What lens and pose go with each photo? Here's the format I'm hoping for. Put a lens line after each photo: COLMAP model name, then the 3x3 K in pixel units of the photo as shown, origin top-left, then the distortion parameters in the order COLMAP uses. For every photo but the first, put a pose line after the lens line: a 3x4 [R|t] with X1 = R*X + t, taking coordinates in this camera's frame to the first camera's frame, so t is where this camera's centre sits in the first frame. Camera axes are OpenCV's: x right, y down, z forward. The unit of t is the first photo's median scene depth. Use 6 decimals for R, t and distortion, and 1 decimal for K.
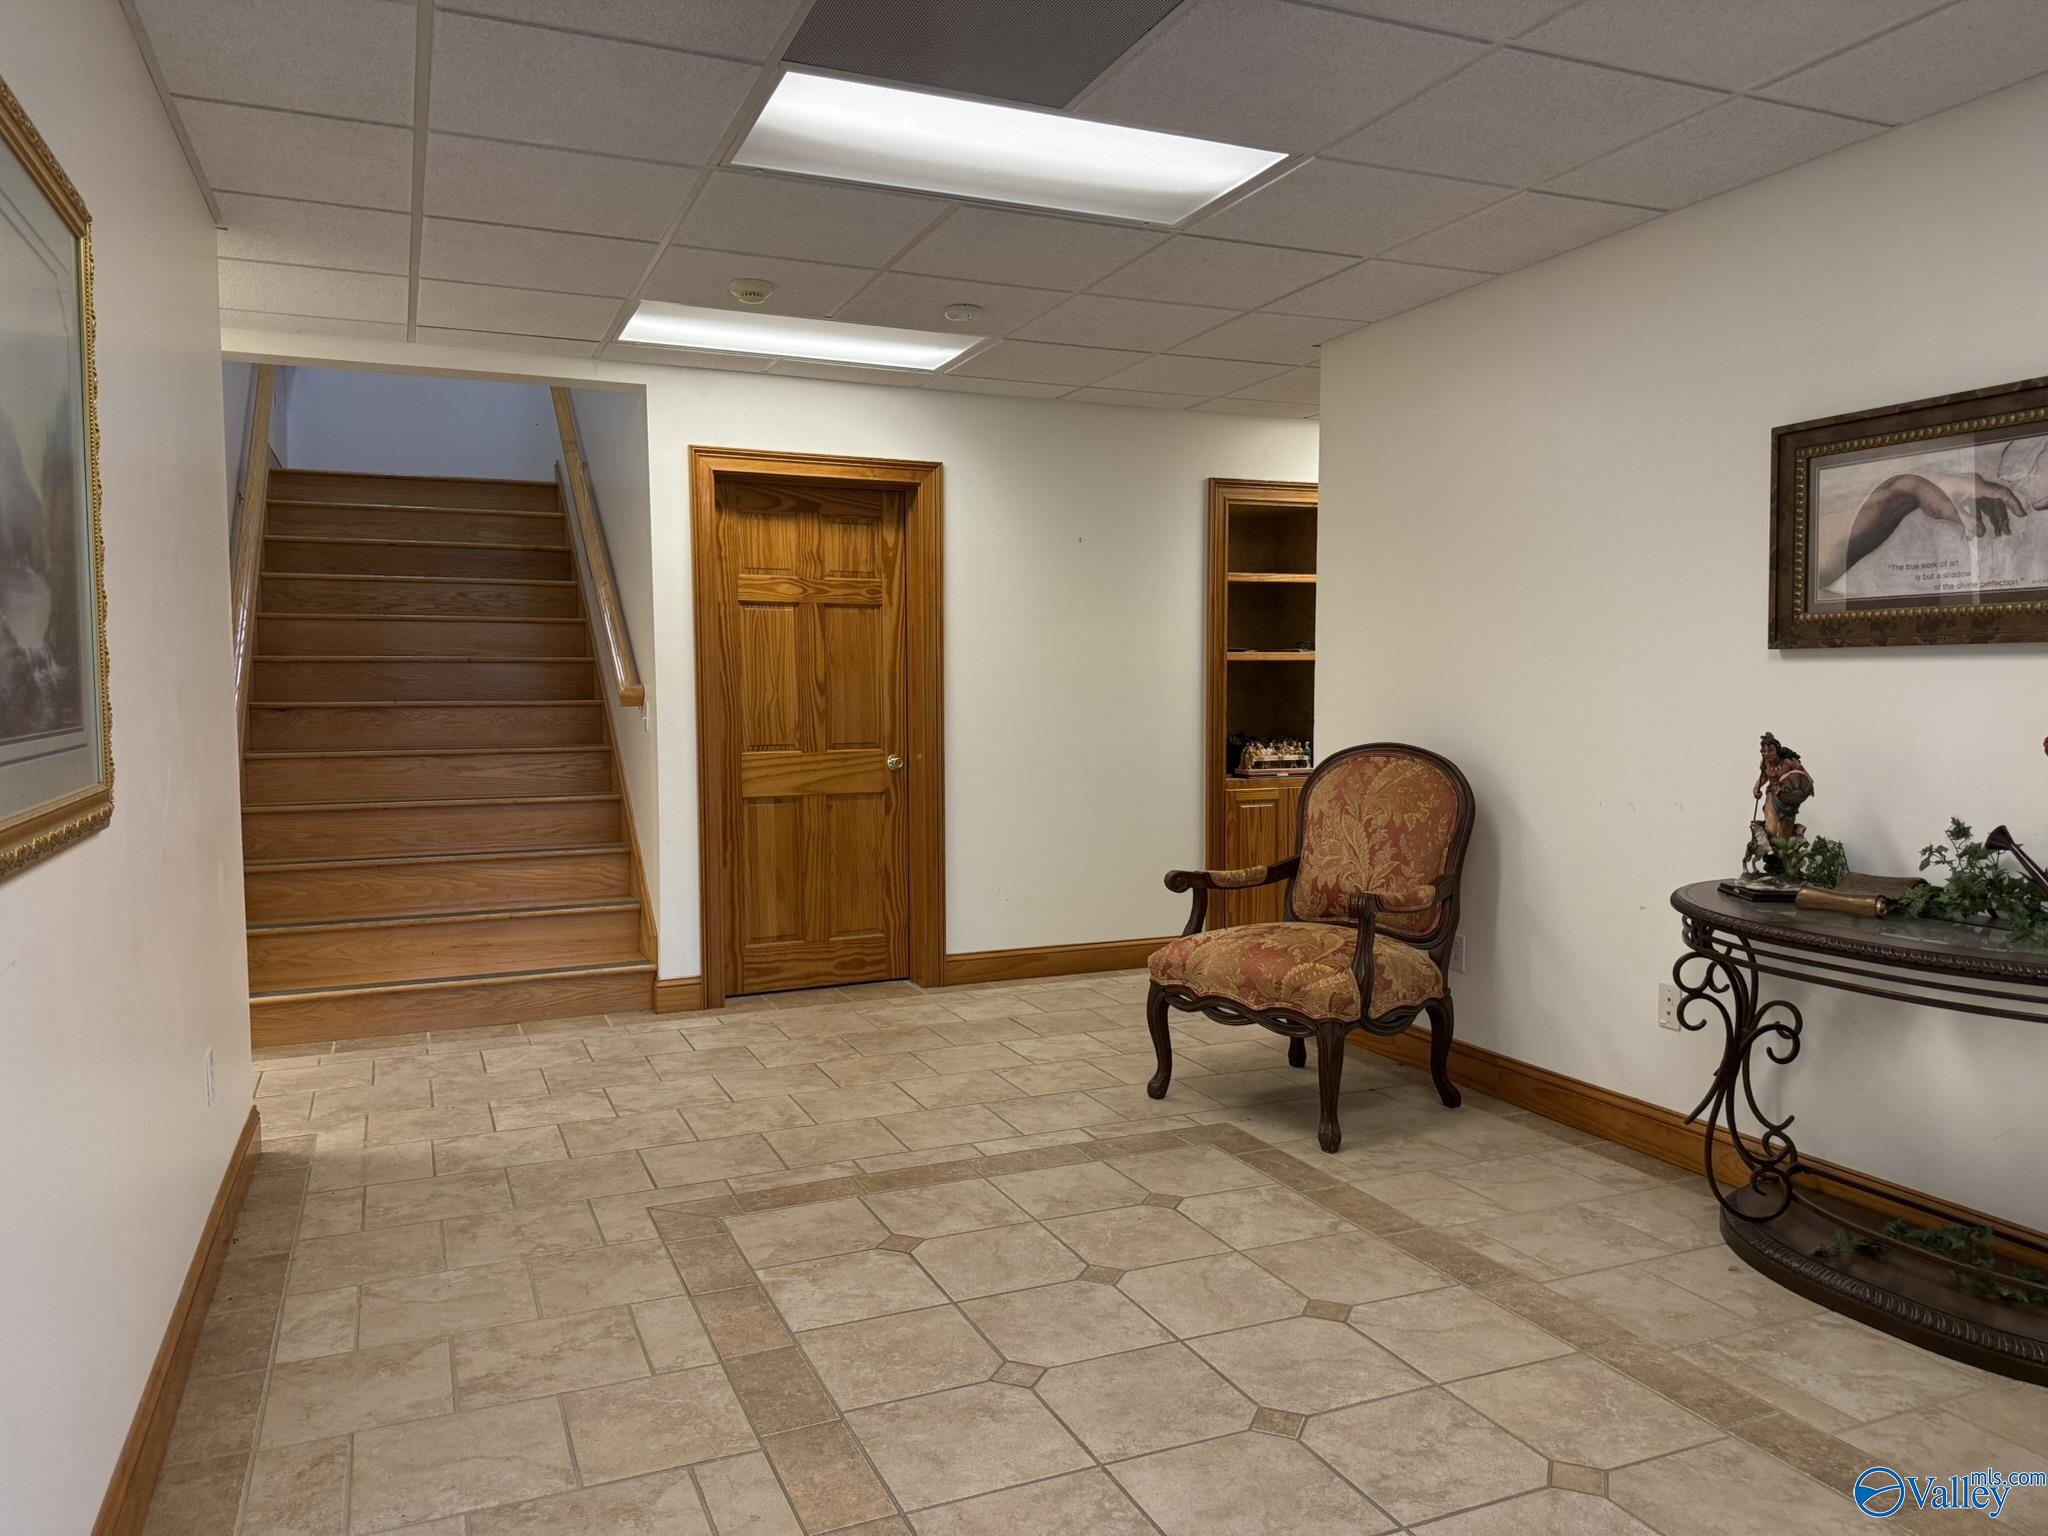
lens RADIAL K [[1422.6, 0, 1024.0], [0, 1422.6, 768.0], [0, 0, 1]] dist [0.161825, -0.114270]
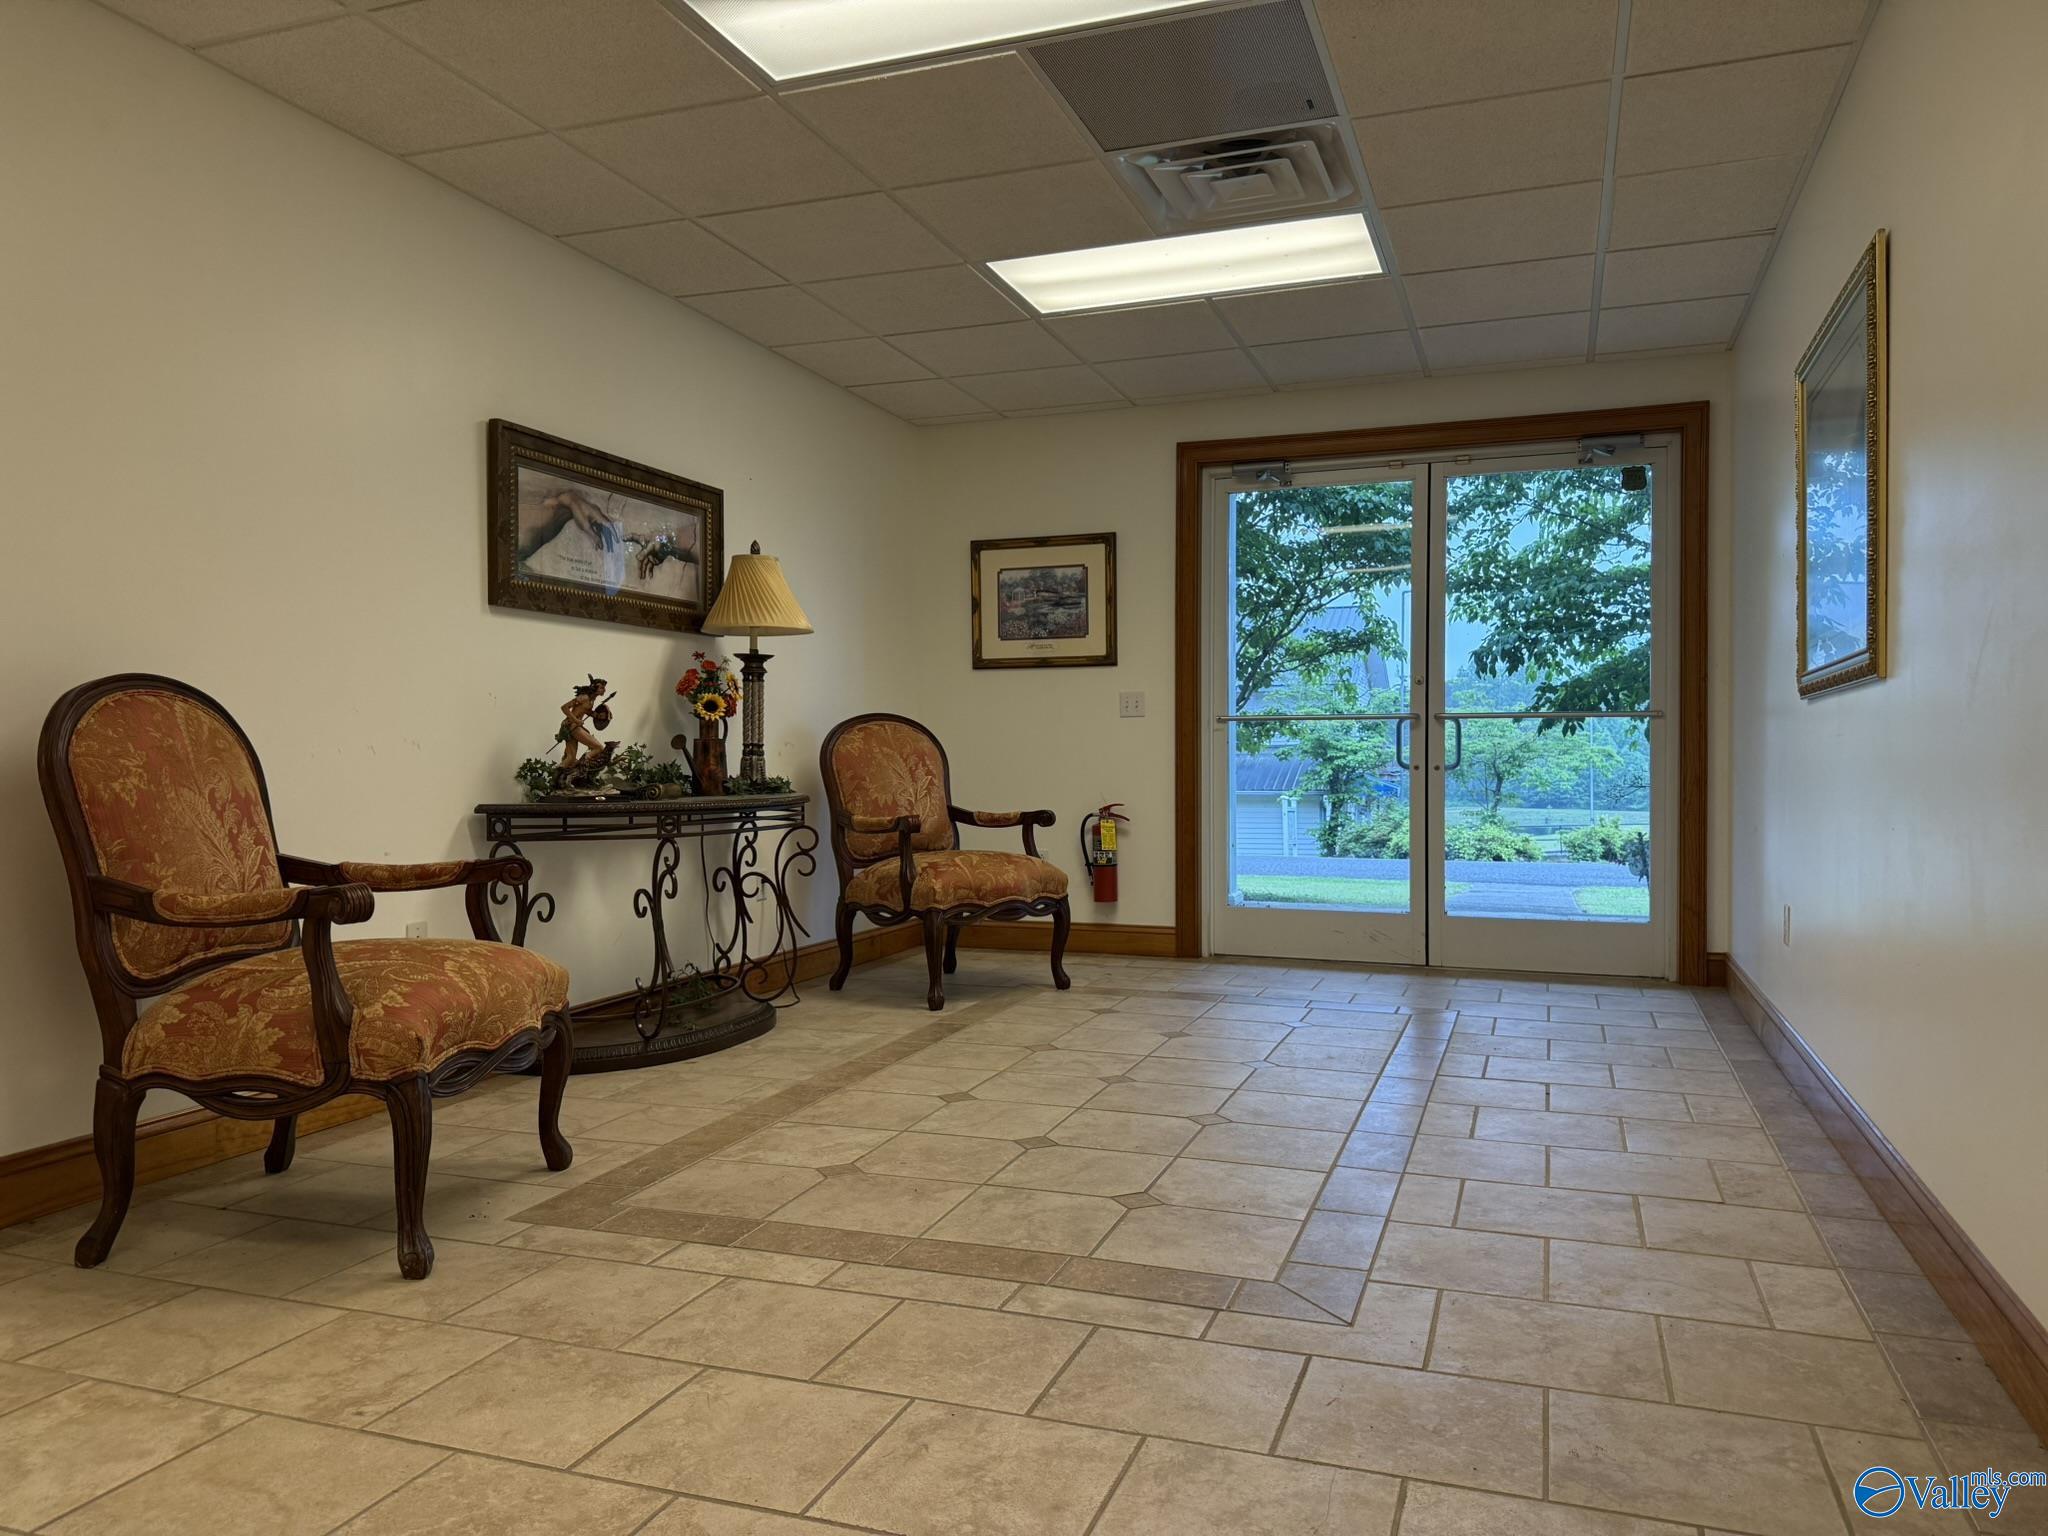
lens RADIAL K [[1462.0, 0, 1012.5], [0, 1462.0, 779.6], [0, 0, 1]] dist [0.018963, -0.000398]
pose [[-0.724532, 0.002062, 0.689238, -0.547013], [0.054275, 0.997061, 0.054071, 0.016595], [-0.687101, 0.076585, -0.722514, 1.420282]]
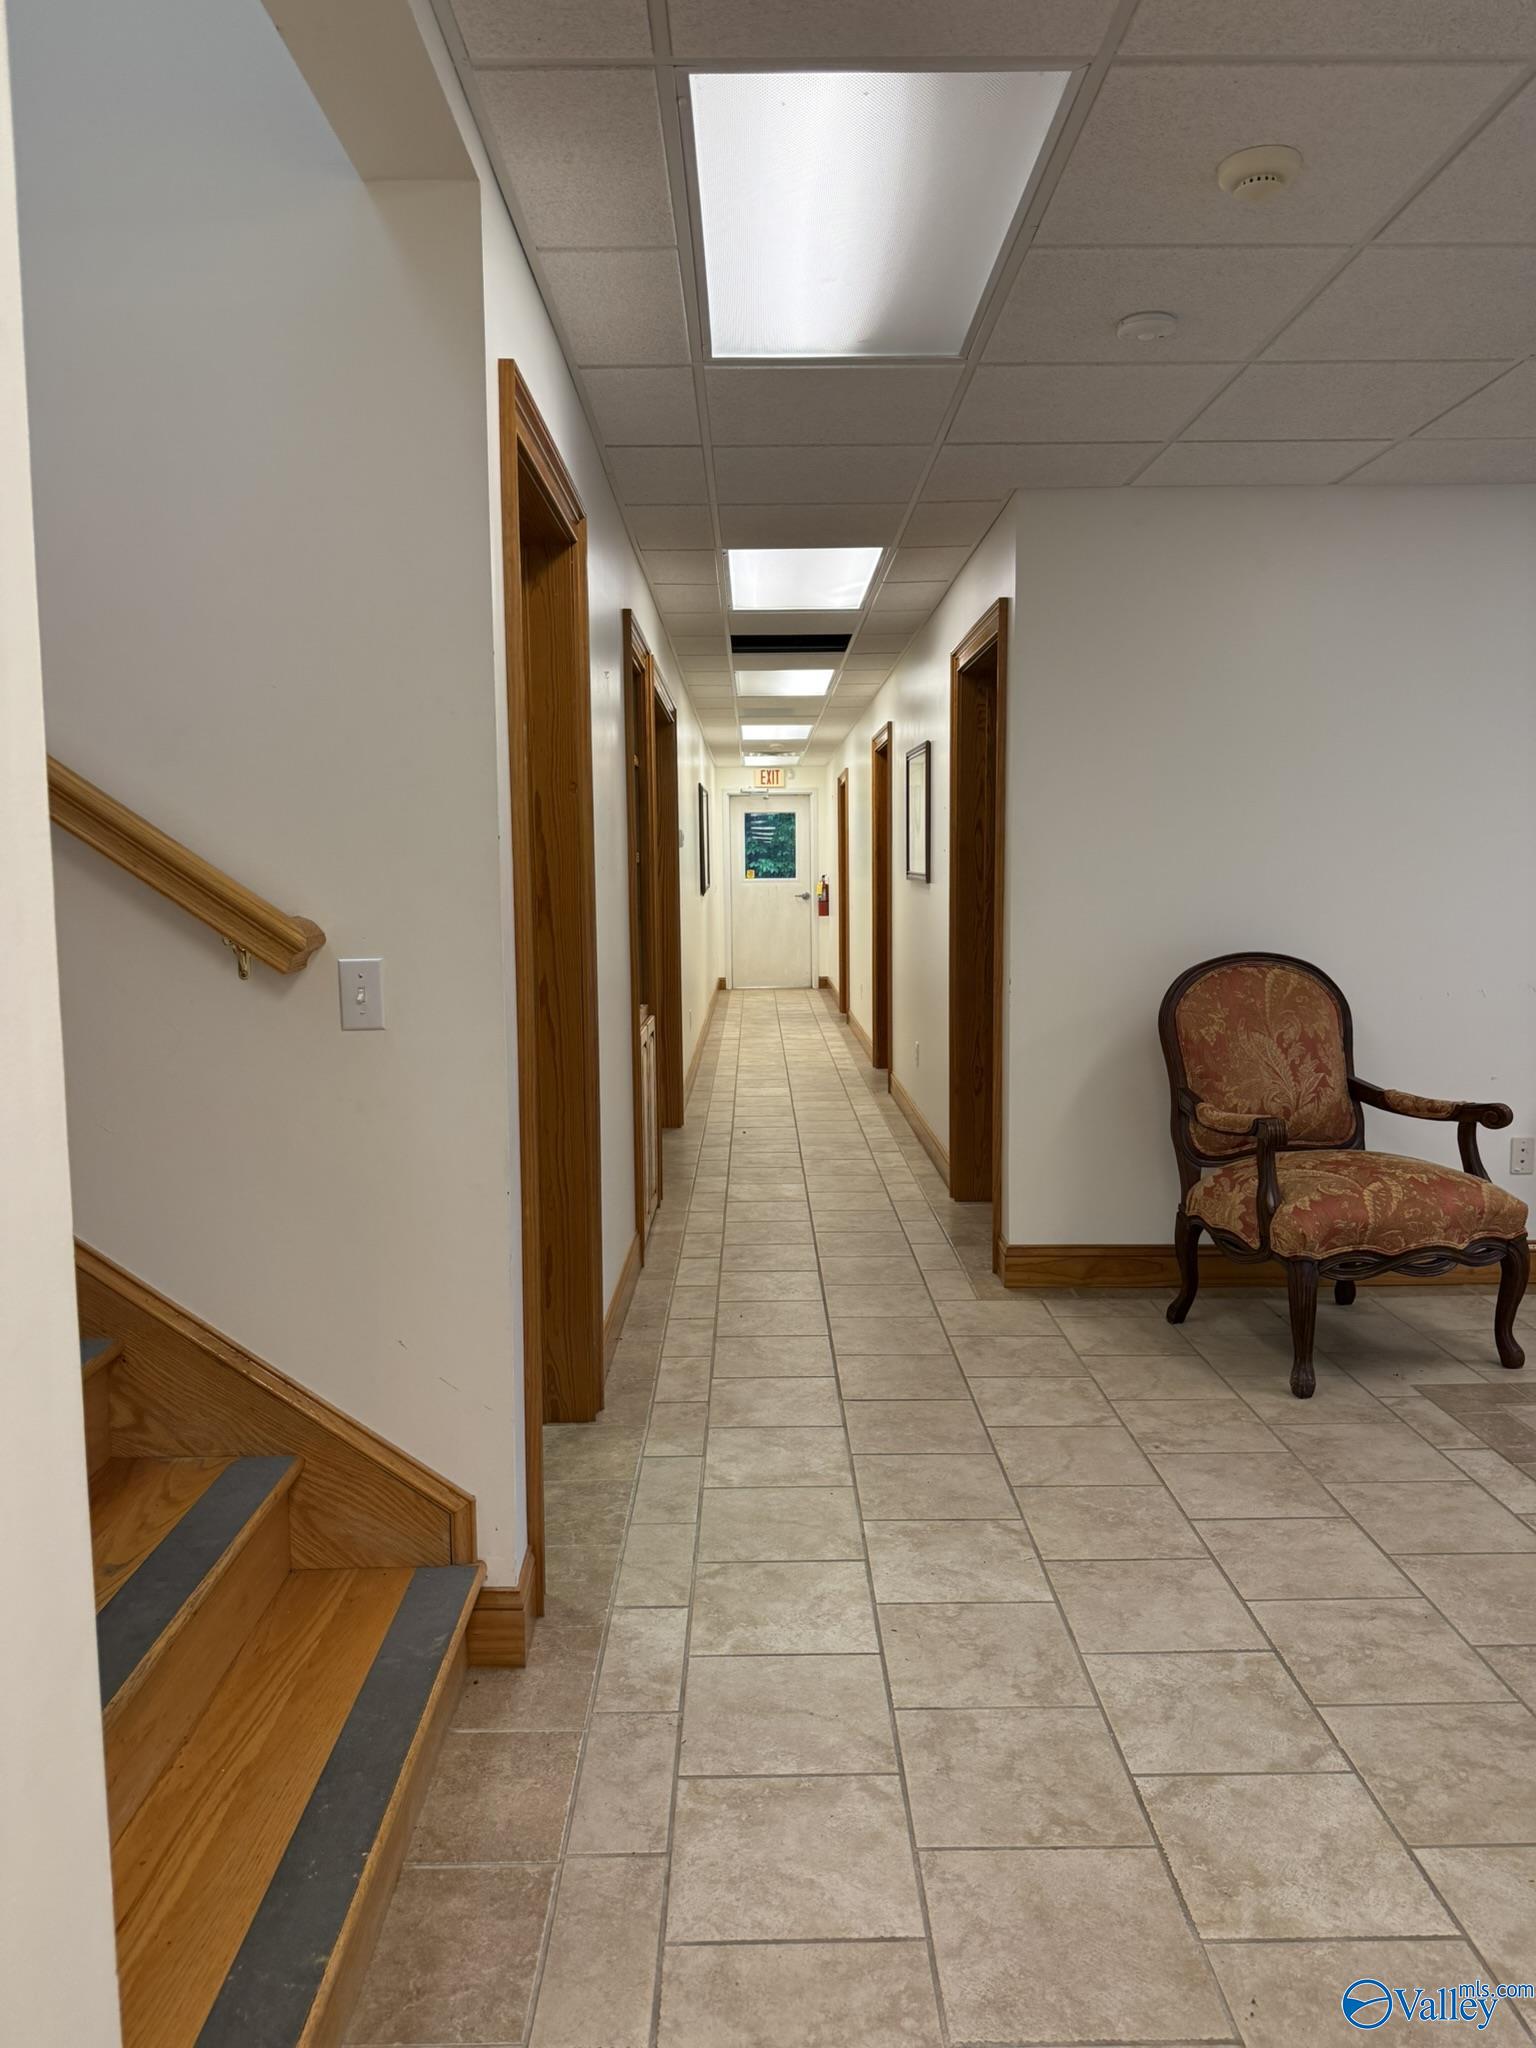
lens RADIAL K [[1450.5, 0, 768.0], [0, 1450.5, 1024.0], [0, 0, 1]] dist [0.020821, -0.002357]
pose [[0.379347, -0.090169, 0.920851, -0.877593], [0.061358, 0.995501, 0.072202, -0.069139], [-0.923218, 0.029112, 0.383172, 1.092435]]
